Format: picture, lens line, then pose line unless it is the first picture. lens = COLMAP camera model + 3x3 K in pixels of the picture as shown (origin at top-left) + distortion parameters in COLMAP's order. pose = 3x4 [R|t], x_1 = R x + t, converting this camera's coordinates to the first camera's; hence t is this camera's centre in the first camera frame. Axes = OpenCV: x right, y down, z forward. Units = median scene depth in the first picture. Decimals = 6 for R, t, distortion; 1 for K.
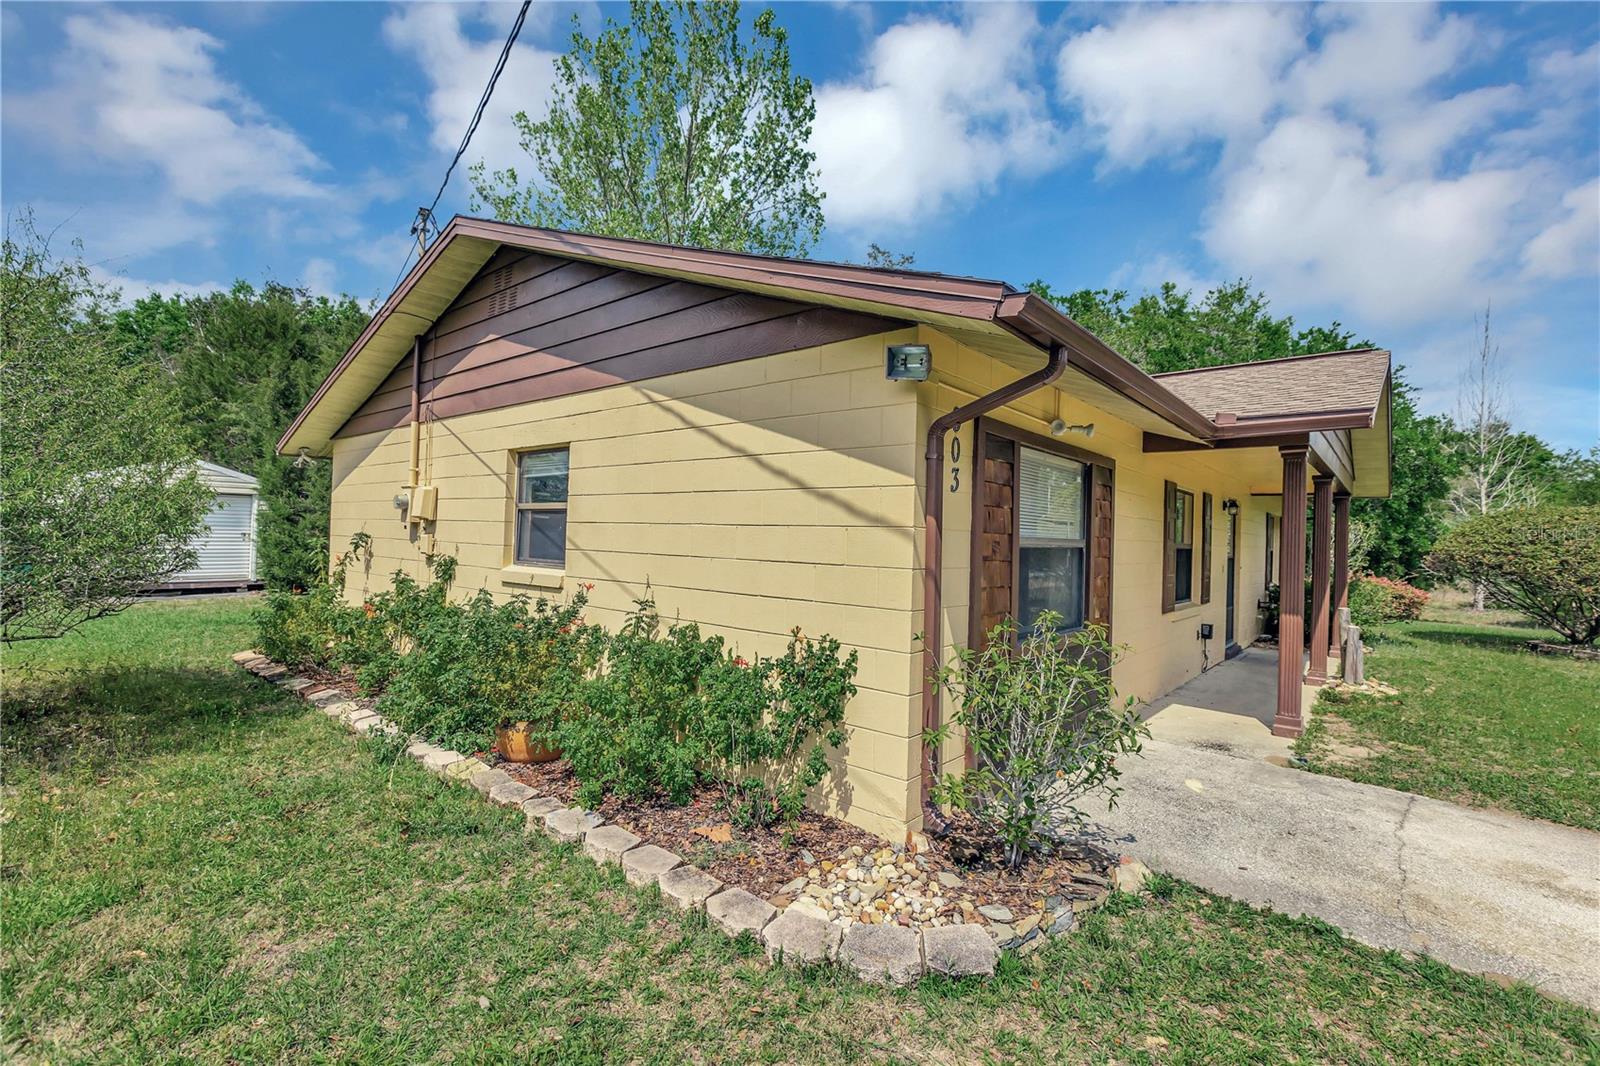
lens RADIAL K [[709.3, 0, 800.0], [0, 709.3, 533.0], [0, 0, 1]] dist [-0.000008, 0.000059]
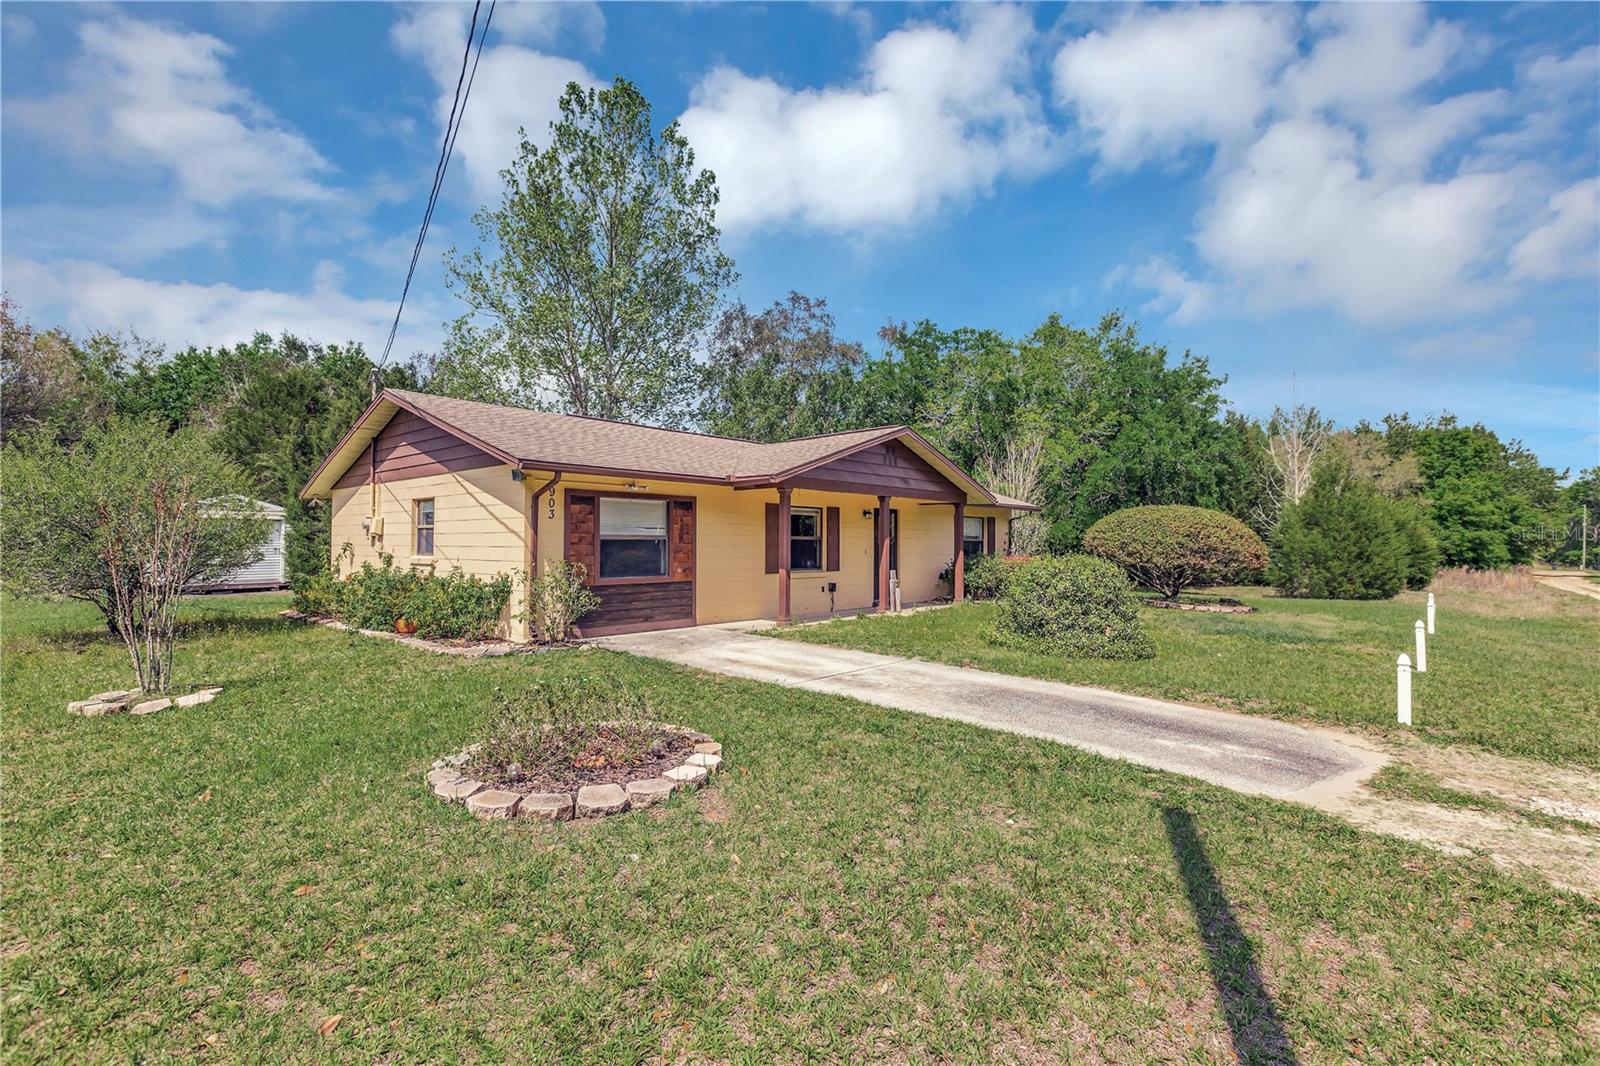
lens RADIAL K [[735.1, 0, 800.0], [0, 735.1, 533.0], [0, 0, 1]] dist [-0.001175, -0.000191]
pose [[0.999179, -0.024180, -0.032517, 0.525582], [0.023785, 0.999639, -0.012483, 0.022715], [0.032807, 0.011699, 0.999393, -0.734567]]
